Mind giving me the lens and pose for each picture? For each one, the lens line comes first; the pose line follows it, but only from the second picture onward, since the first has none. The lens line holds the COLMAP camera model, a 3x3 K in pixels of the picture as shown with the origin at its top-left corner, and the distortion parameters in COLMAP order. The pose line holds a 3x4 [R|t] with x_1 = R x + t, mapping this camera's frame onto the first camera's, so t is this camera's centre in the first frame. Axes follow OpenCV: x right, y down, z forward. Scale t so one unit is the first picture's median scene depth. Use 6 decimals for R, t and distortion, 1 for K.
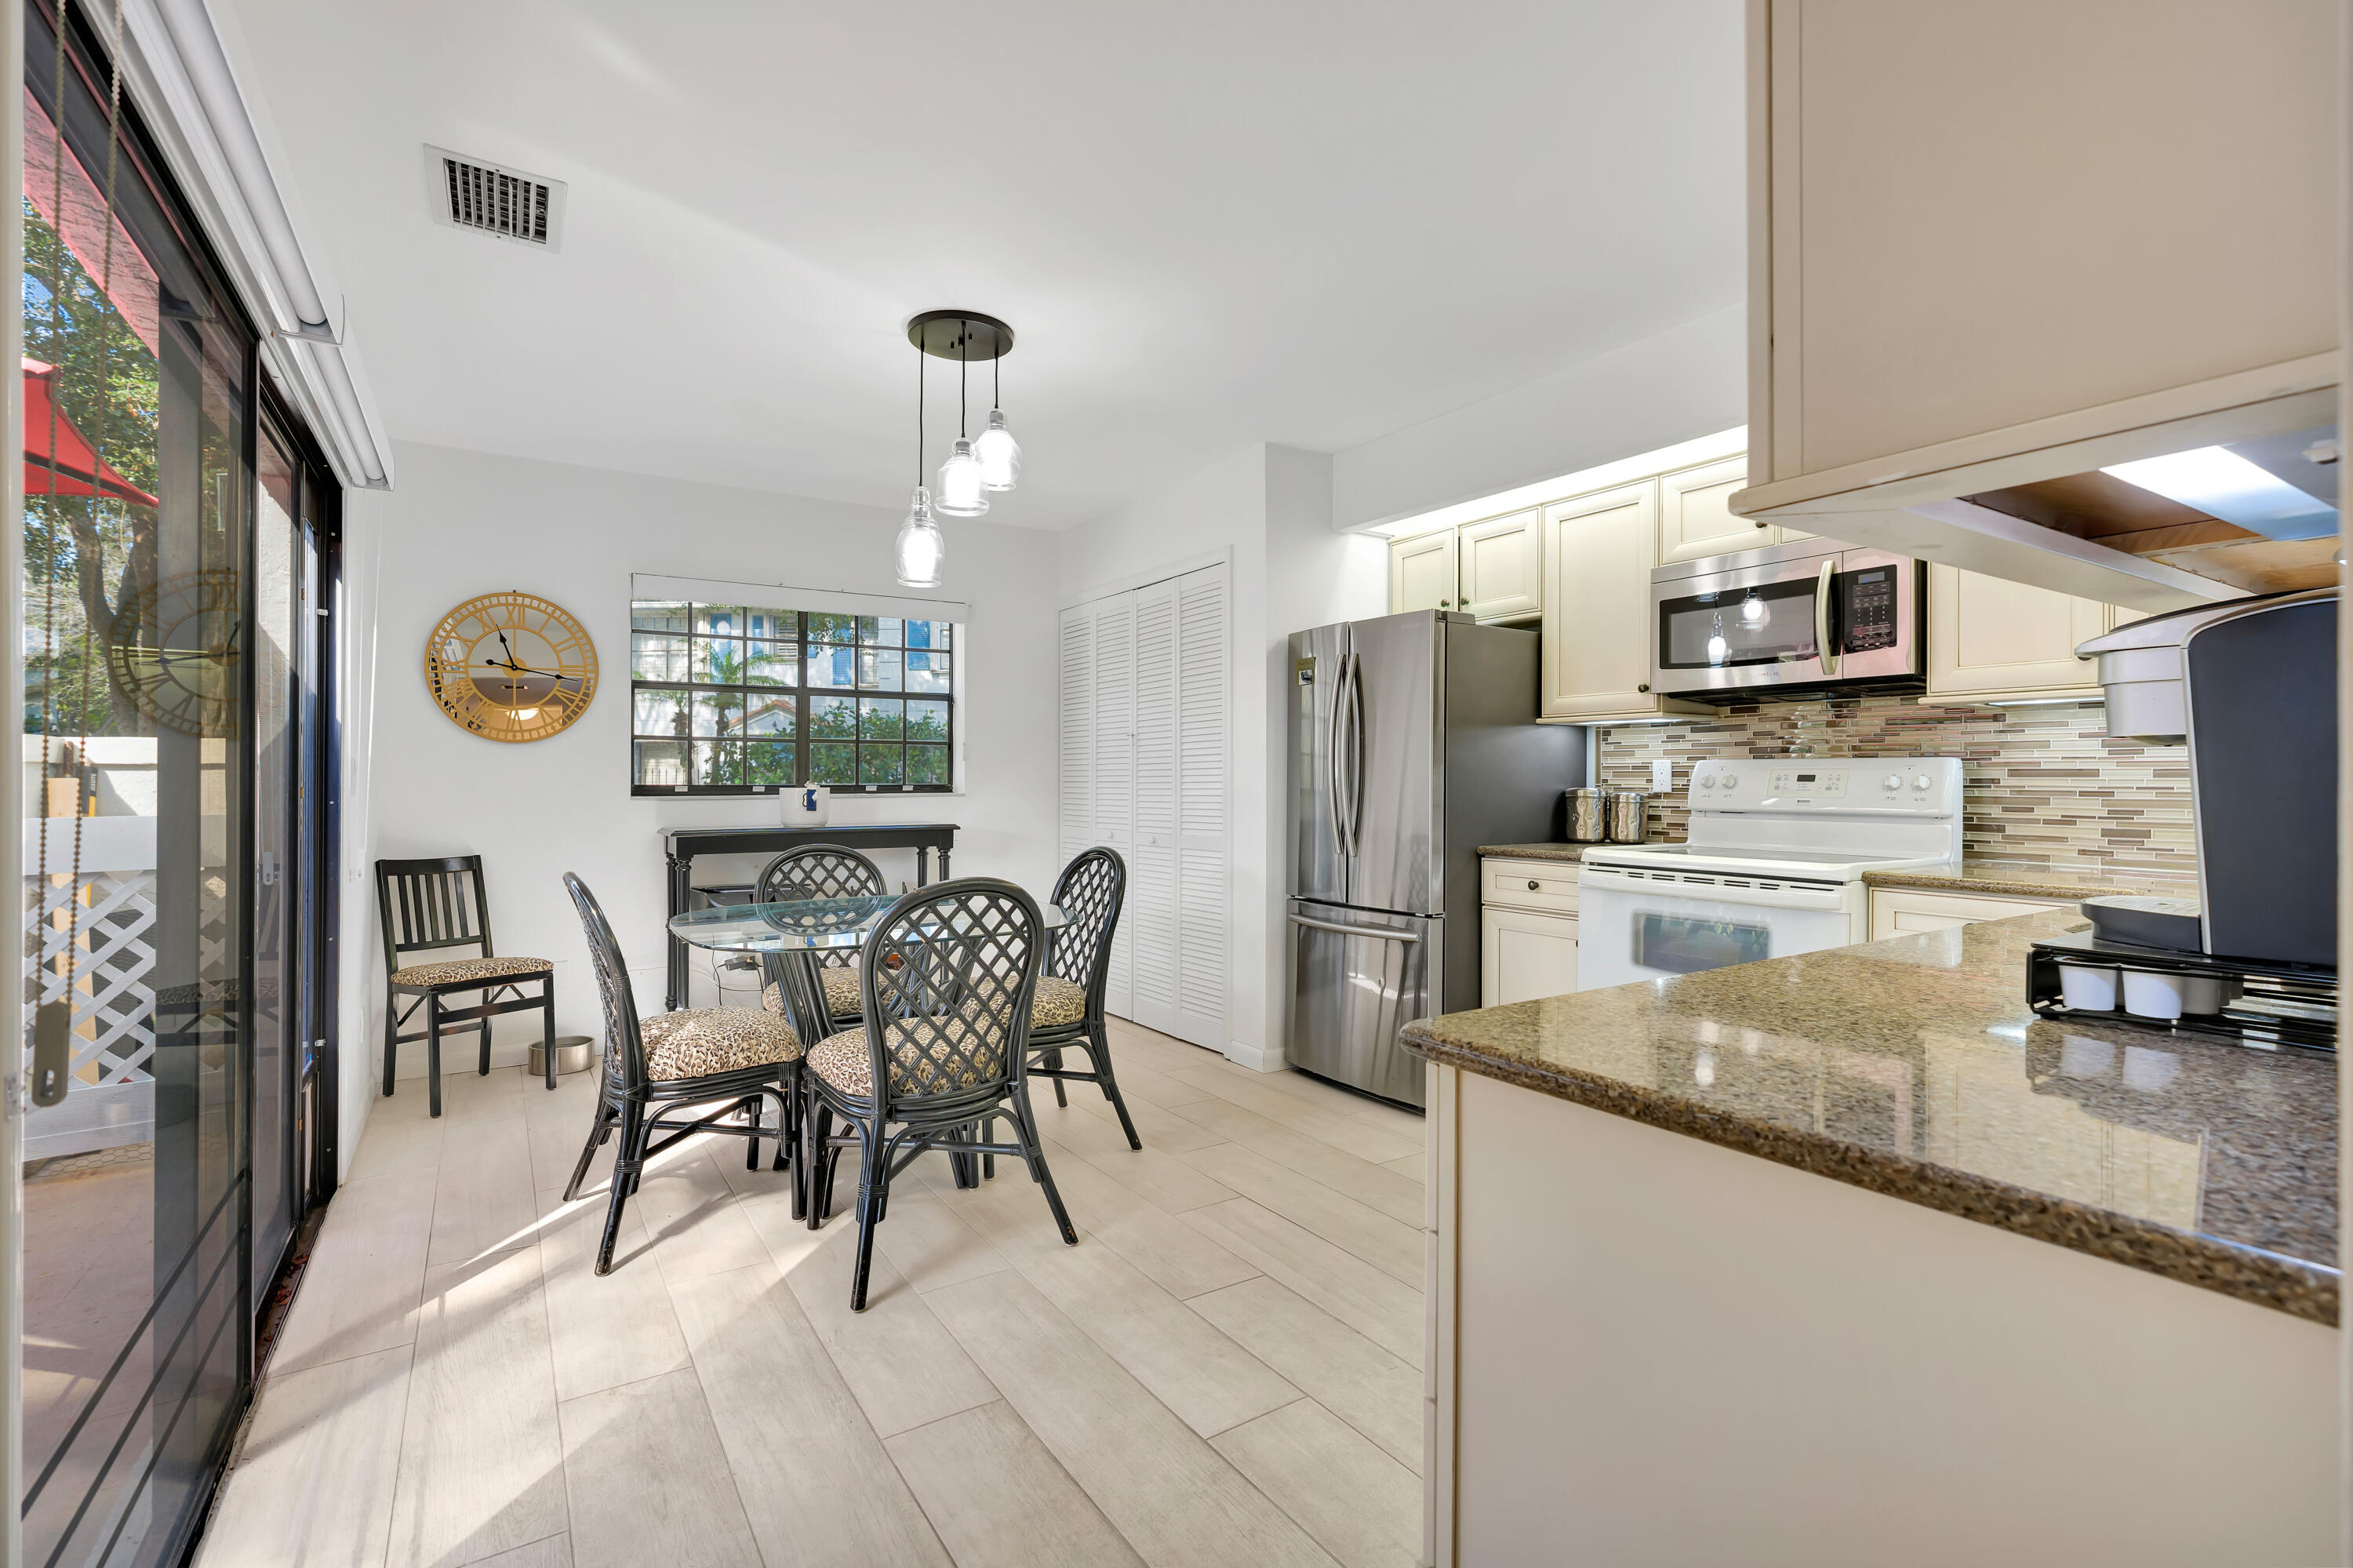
lens RADIAL K [[1070.1, 0, 1155.9], [0, 1070.1, 778.2], [0, 0, 1]] dist [-0.006857, 0.005902]
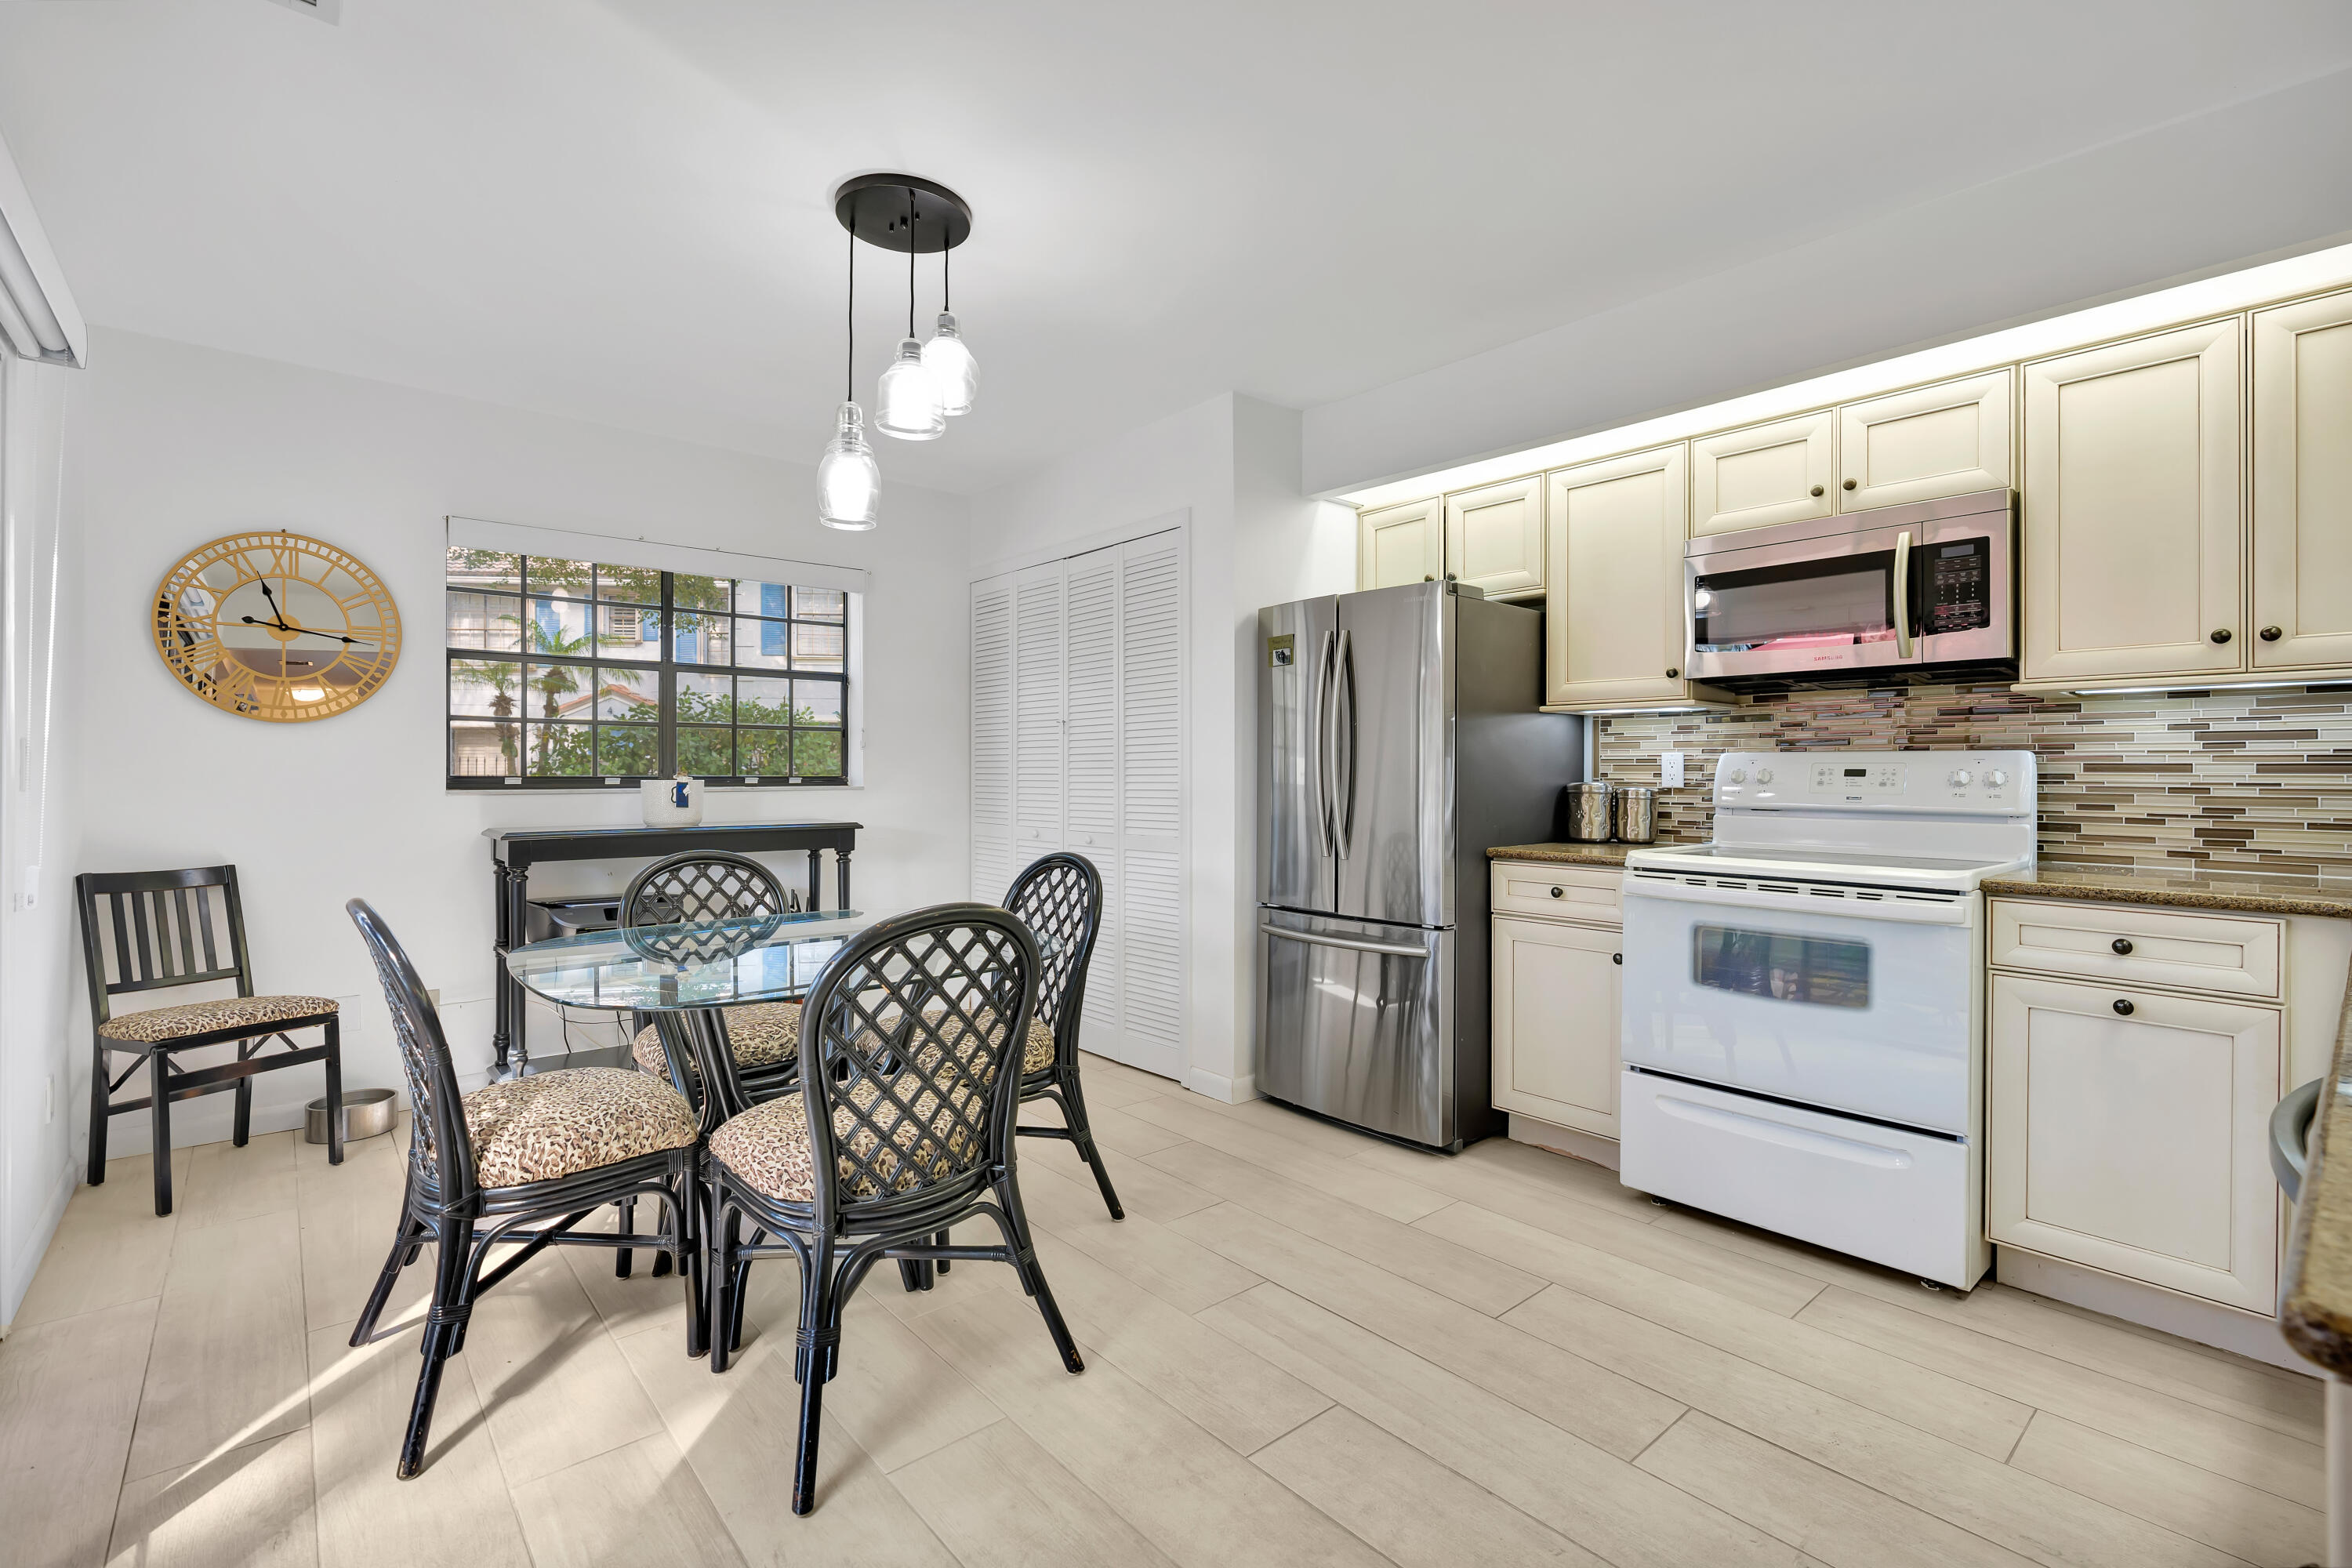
lens RADIAL K [[1069.6, 0, 1191.7], [0, 1069.6, 776.1], [0, 0, 1]] dist [-0.006857, 0.005902]
pose [[0.987777, 0.002167, 0.155856, -0.084383], [-0.003111, 0.999978, 0.005816, -0.000741], [-0.155840, -0.006230, 0.987763, 0.160675]]
